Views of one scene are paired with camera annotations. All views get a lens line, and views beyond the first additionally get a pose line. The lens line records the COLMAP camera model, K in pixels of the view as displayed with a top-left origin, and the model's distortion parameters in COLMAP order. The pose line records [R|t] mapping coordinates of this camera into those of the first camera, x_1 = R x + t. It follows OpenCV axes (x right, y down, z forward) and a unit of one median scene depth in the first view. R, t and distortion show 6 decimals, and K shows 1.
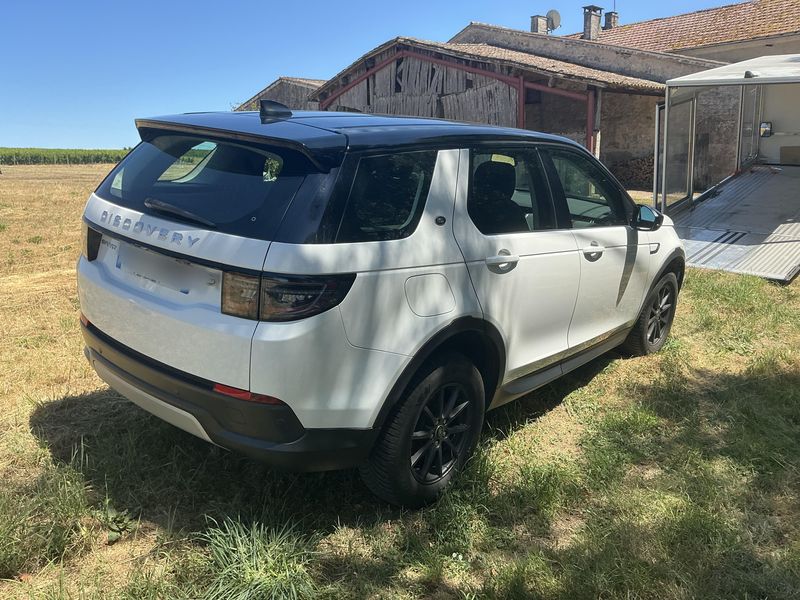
lens RADIAL K [[690.1, 0, 401.8], [0, 690.1, 308.5], [0, 0, 1]] dist [0.014321, -0.044220]
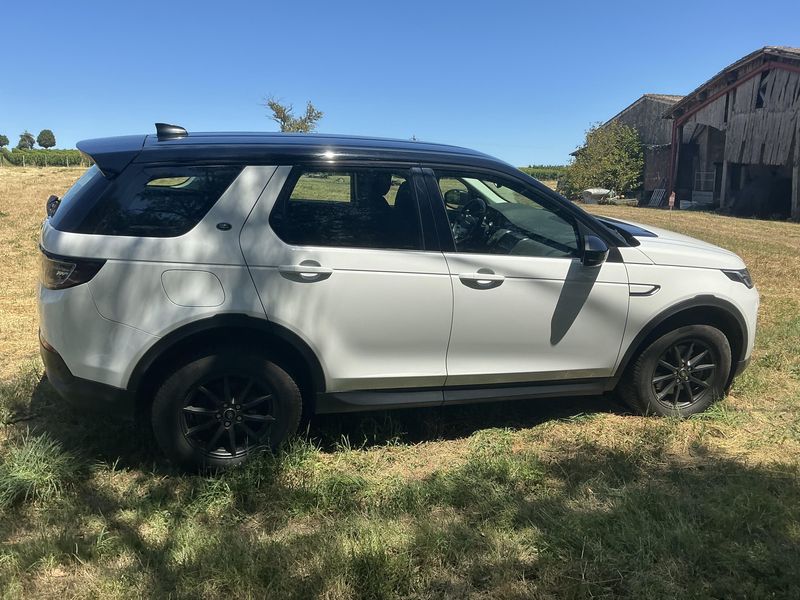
lens RADIAL K [[690.1, 0, 404.1], [0, 690.1, 294.6], [0, 0, 1]] dist [0.014321, -0.044220]
pose [[0.836357, 0.127319, -0.533195, 0.684604], [-0.149647, 0.988739, 0.001363, -0.045948], [0.527364, 0.078651, 0.845991, 0.146966]]
